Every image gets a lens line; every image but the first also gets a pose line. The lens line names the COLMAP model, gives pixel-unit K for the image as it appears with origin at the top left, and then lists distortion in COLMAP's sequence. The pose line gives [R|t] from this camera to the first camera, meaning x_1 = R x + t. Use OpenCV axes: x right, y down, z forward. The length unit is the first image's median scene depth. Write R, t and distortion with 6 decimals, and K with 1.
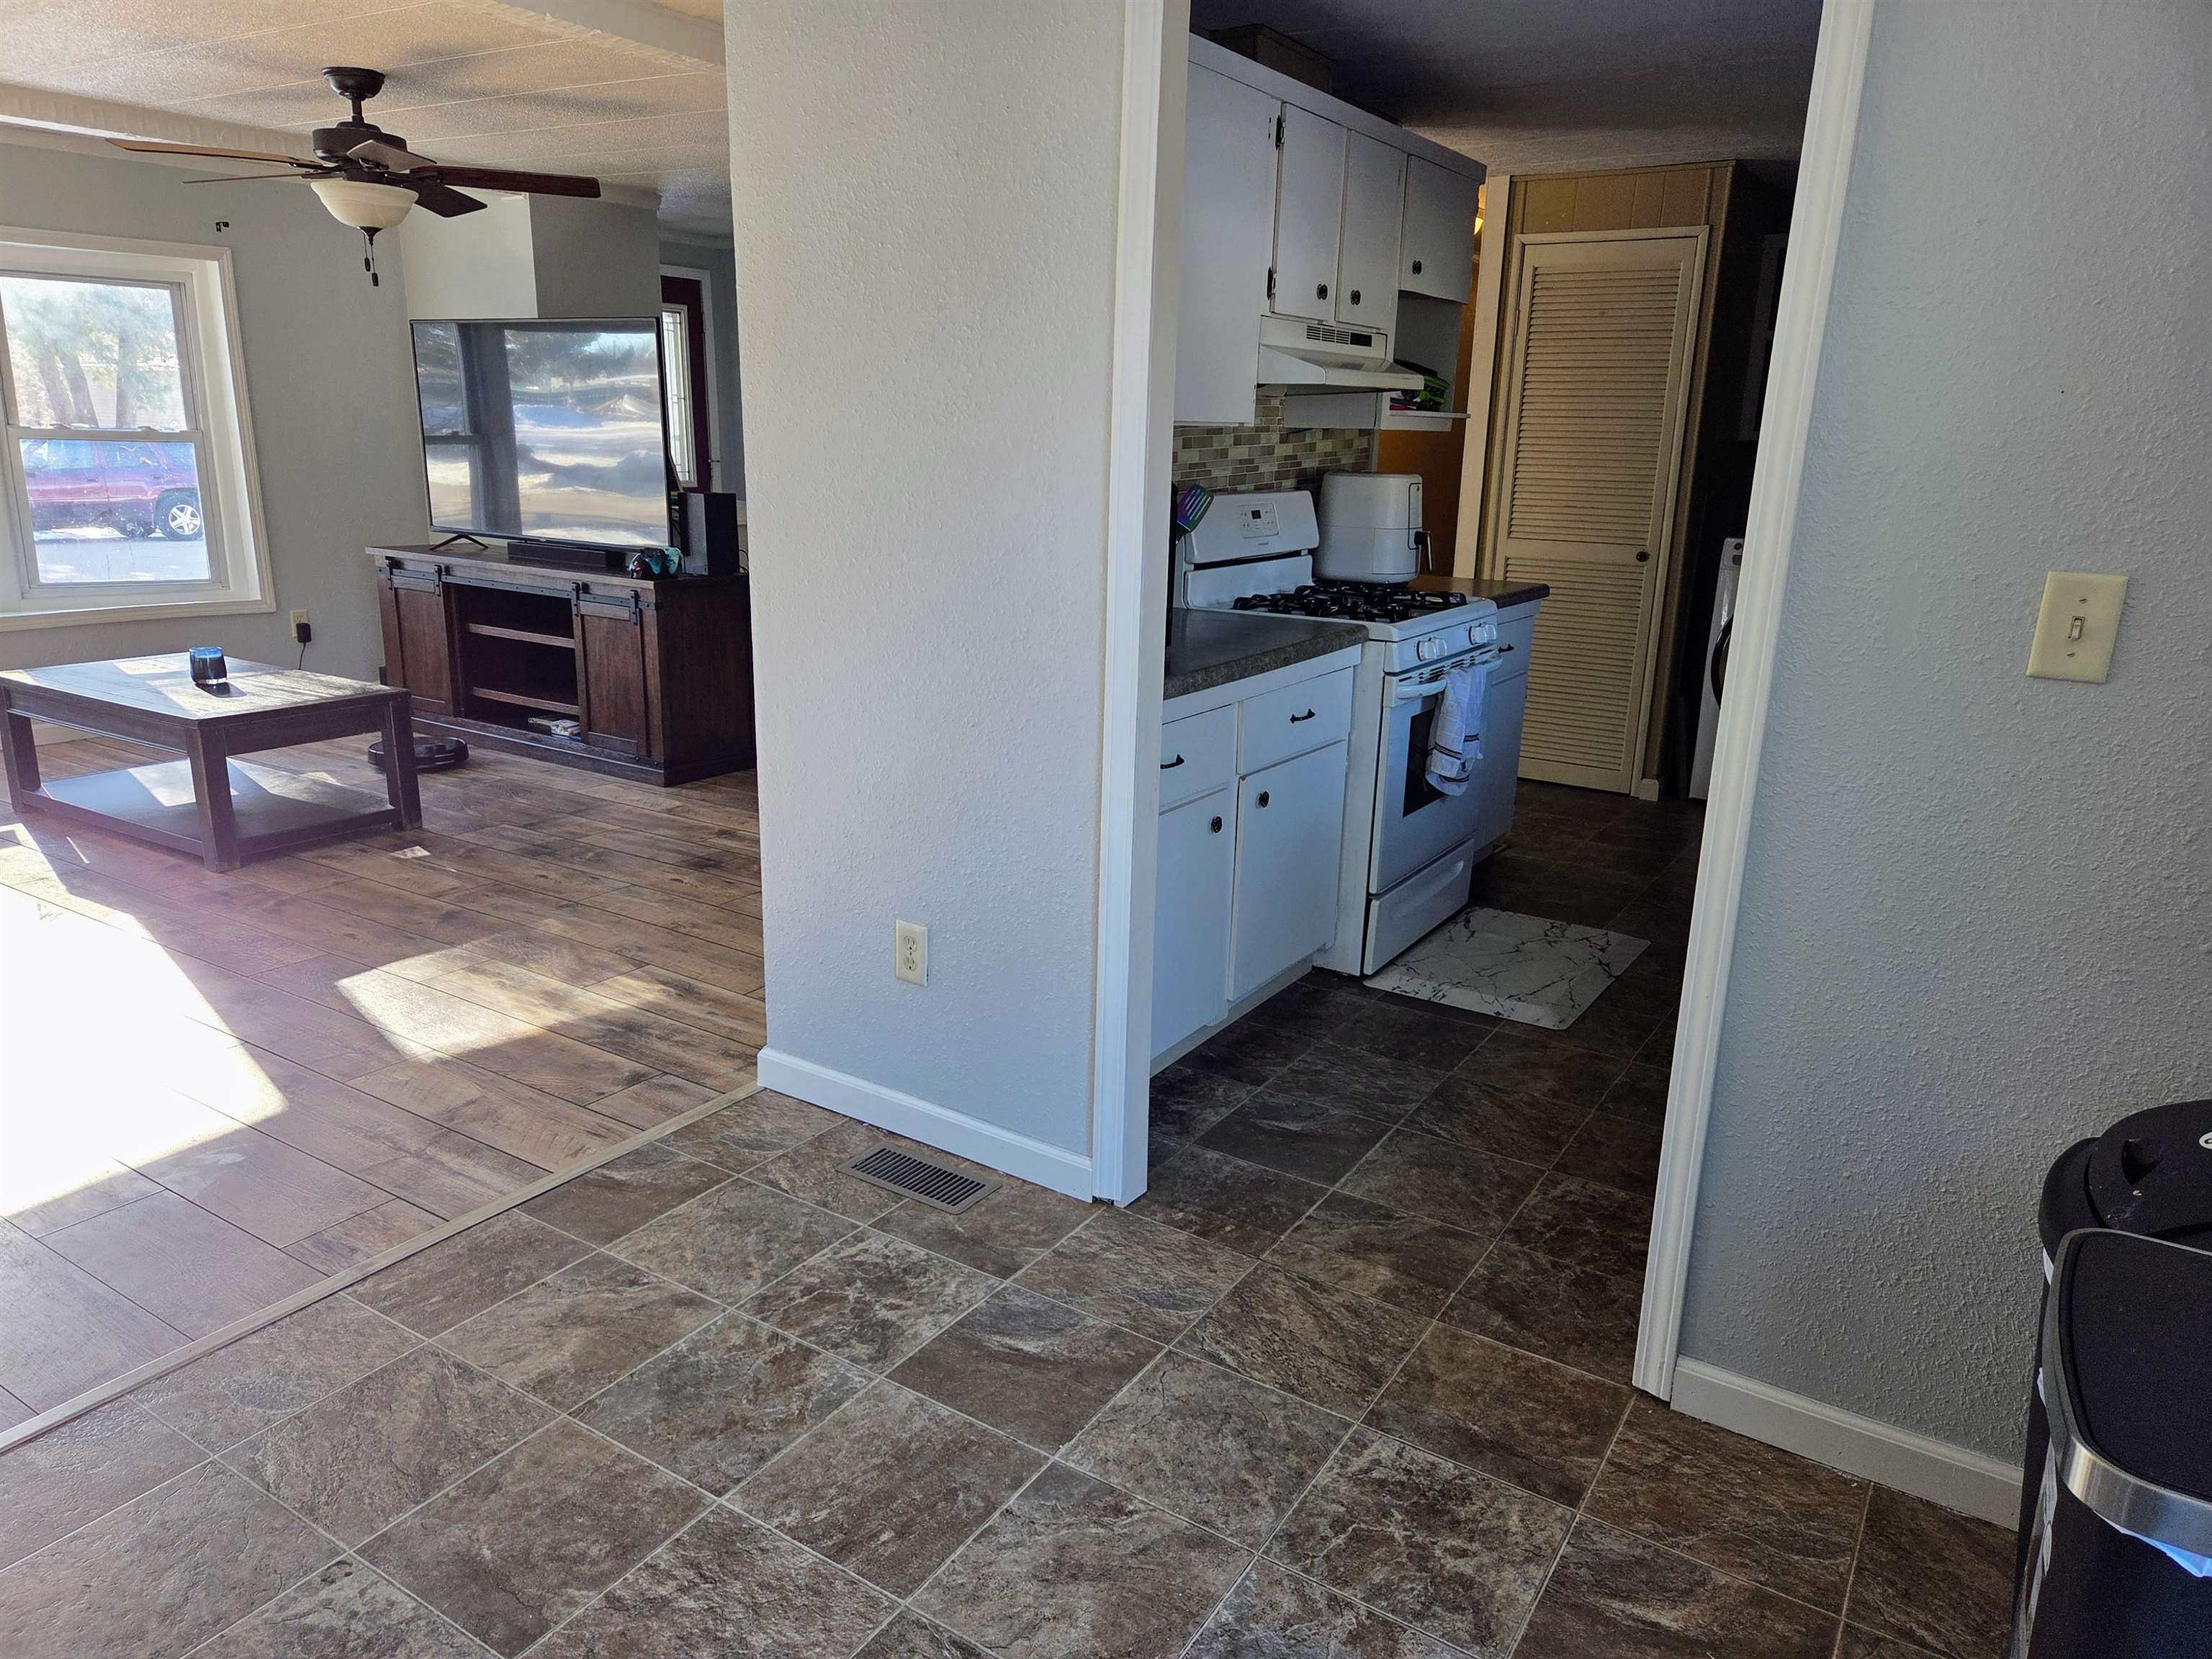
lens RADIAL K [[1487.2, 0, 1107.1], [0, 1487.2, 834.4], [0, 0, 1]] dist [0.097135, -0.075590]
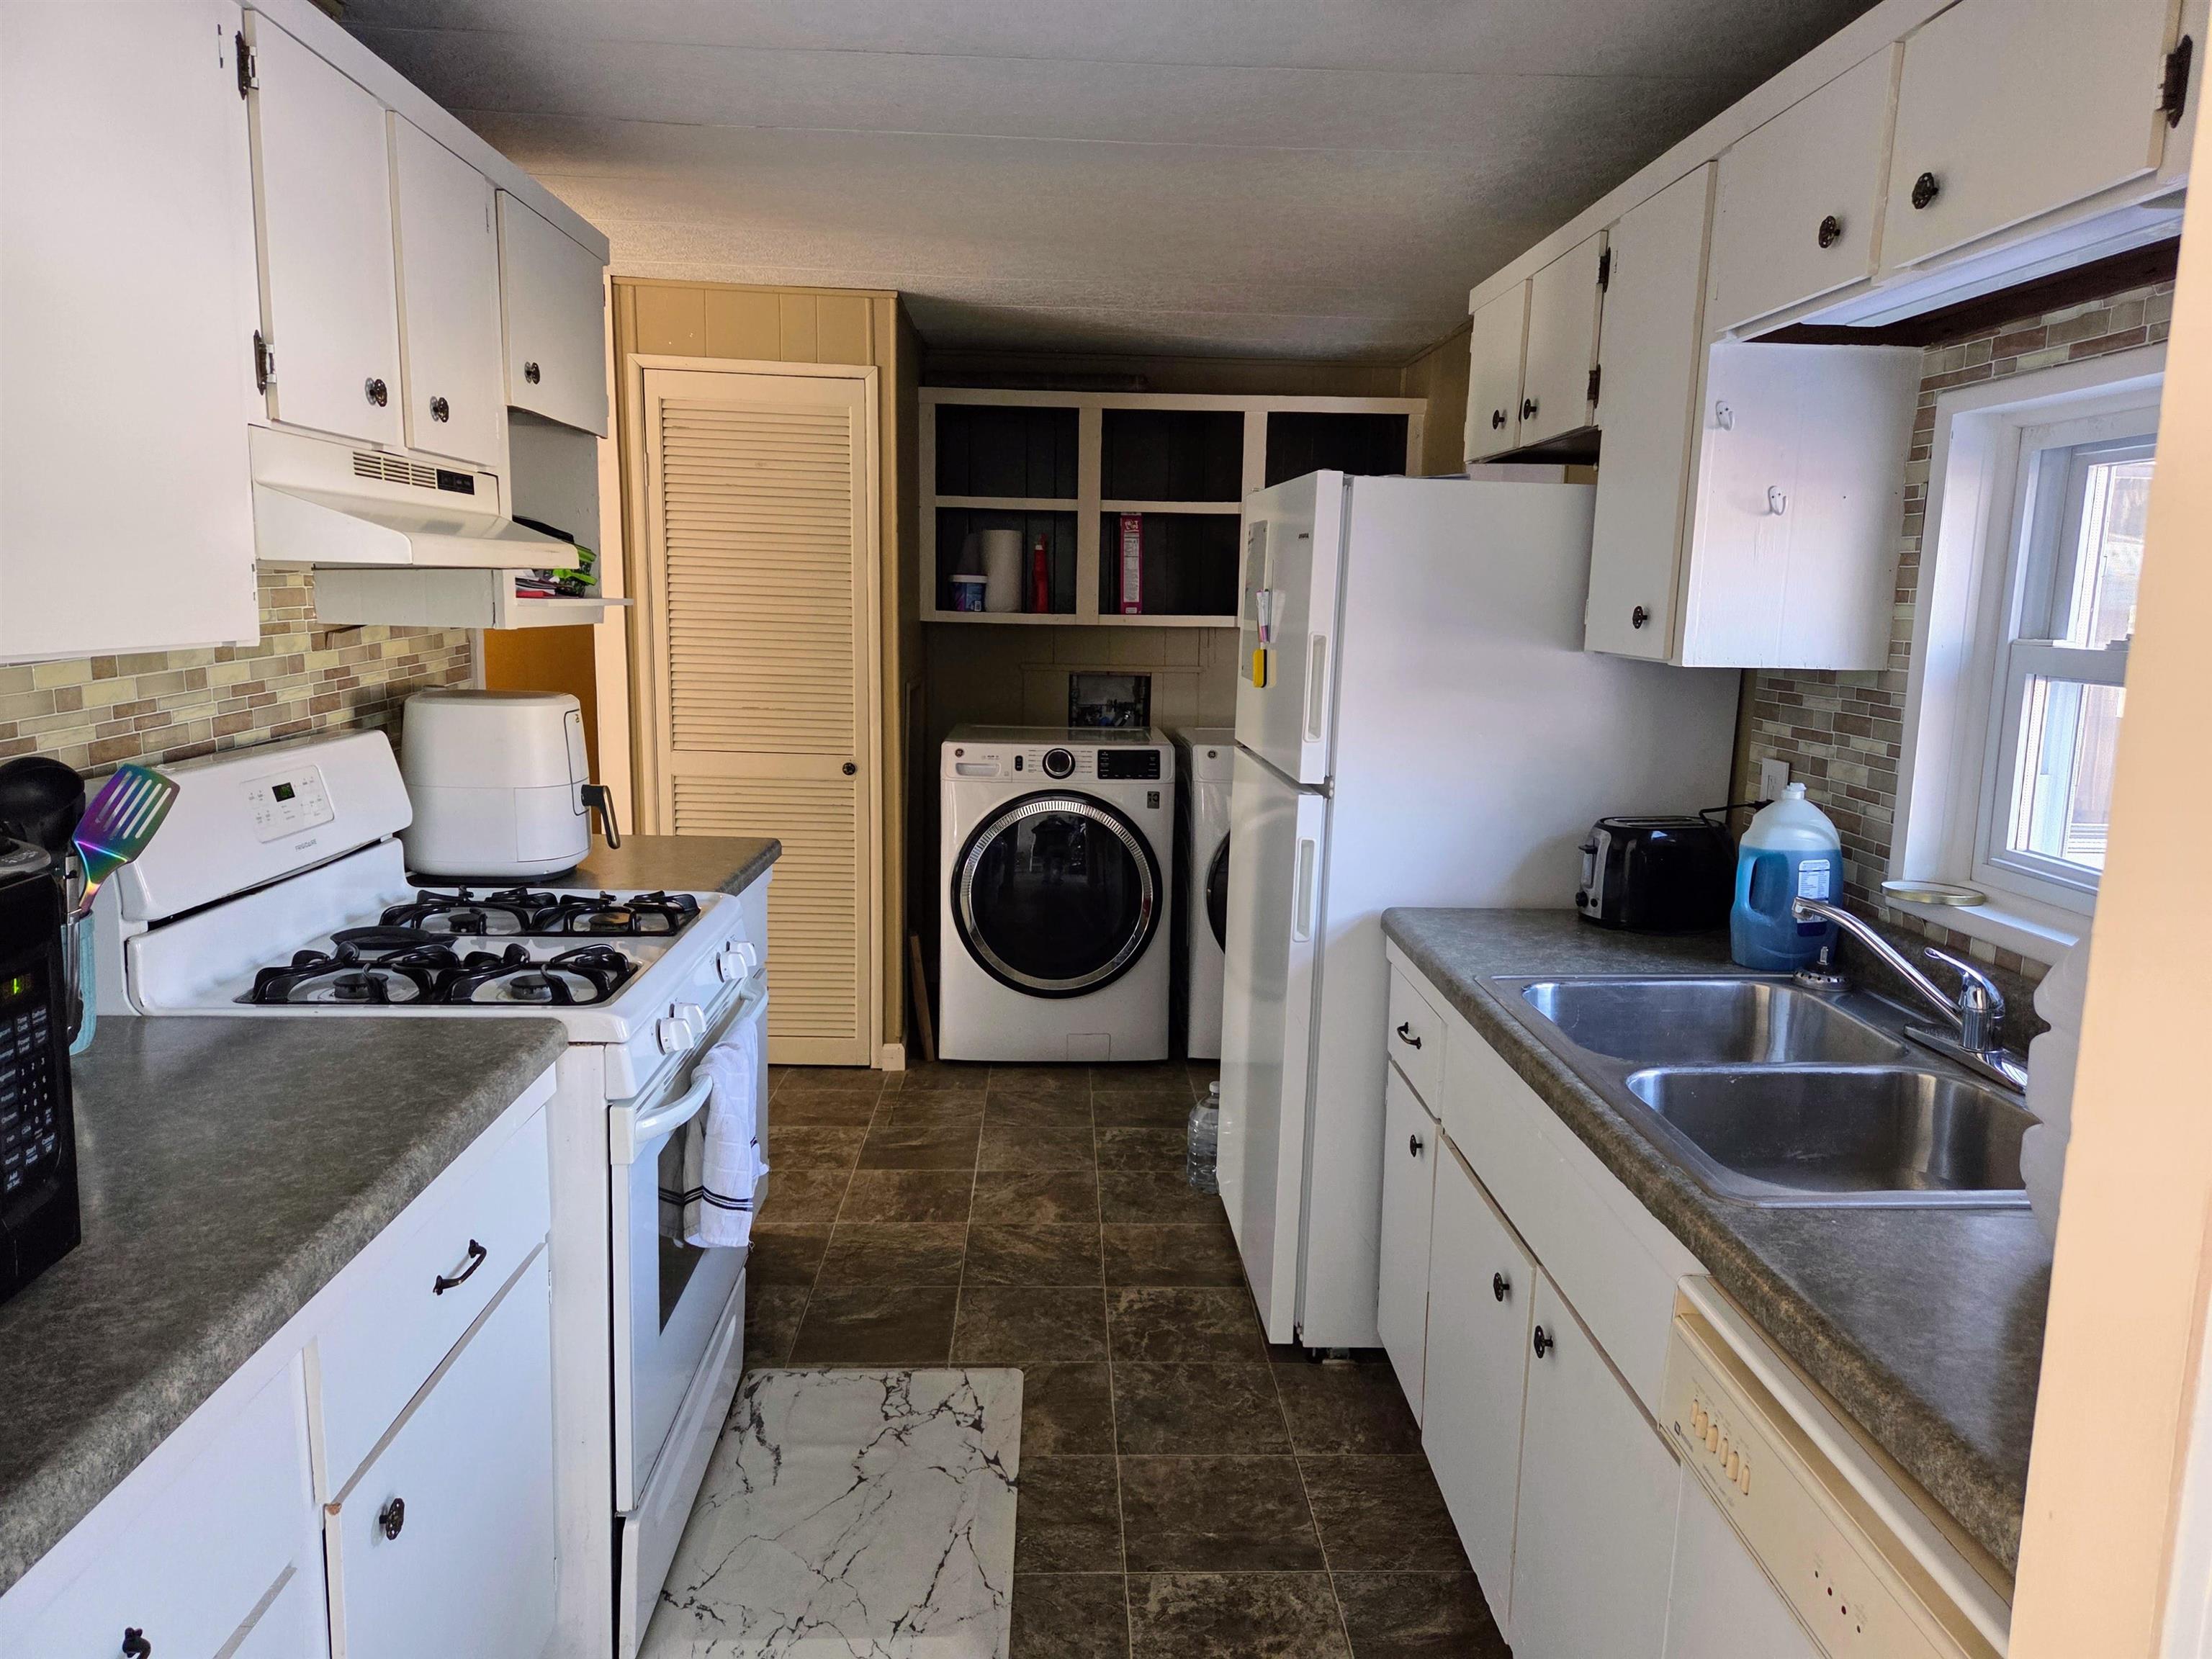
lens RADIAL K [[1481.7, 0, 1103.2], [0, 1481.7, 825.1], [0, 0, 1]] dist [0.089050, -0.069153]
pose [[0.823071, -0.091725, 0.560483, 0.034725], [0.144878, 0.988132, -0.051042, -0.122506], [-0.549149, 0.123213, 0.826592, 0.369100]]
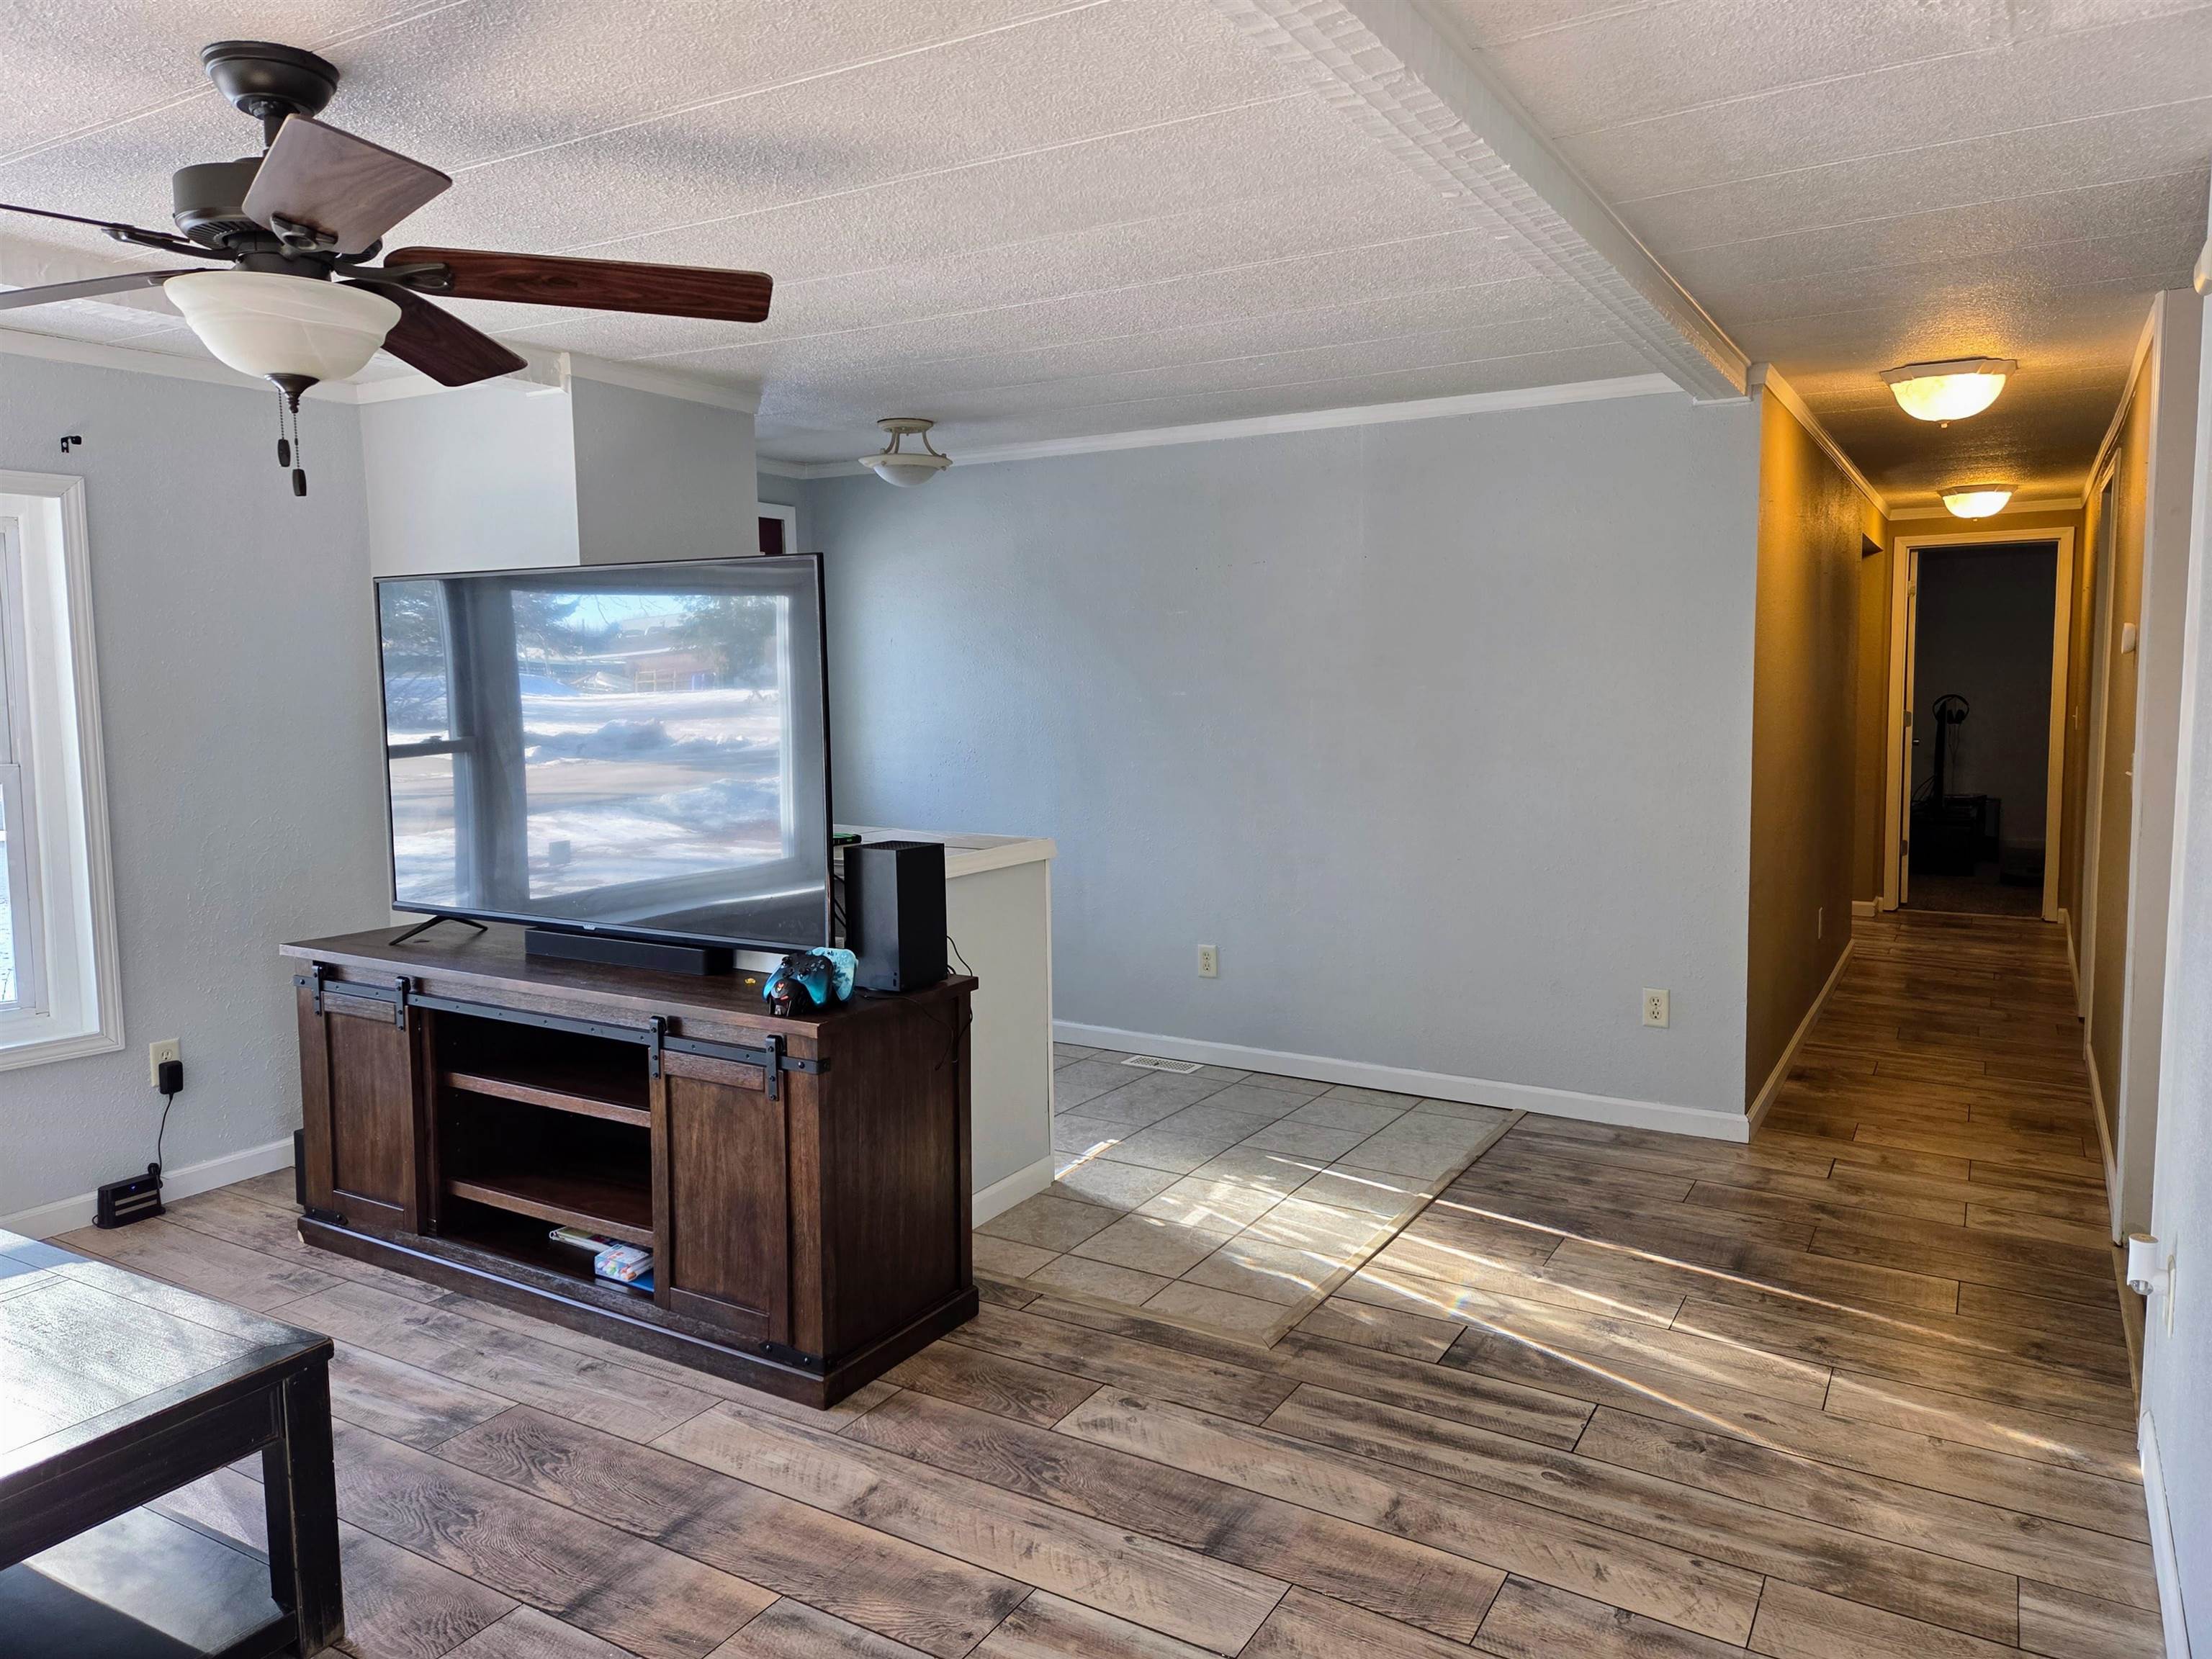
lens RADIAL K [[1480.1, 0, 1129.4], [0, 1480.1, 822.4], [0, 0, 1]] dist [0.081412, -0.063412]
pose [[0.998329, -0.037255, 0.044174, -0.255946], [0.043875, 0.986164, -0.159858, -0.179933], [-0.037608, 0.161529, 0.986151, 0.562801]]
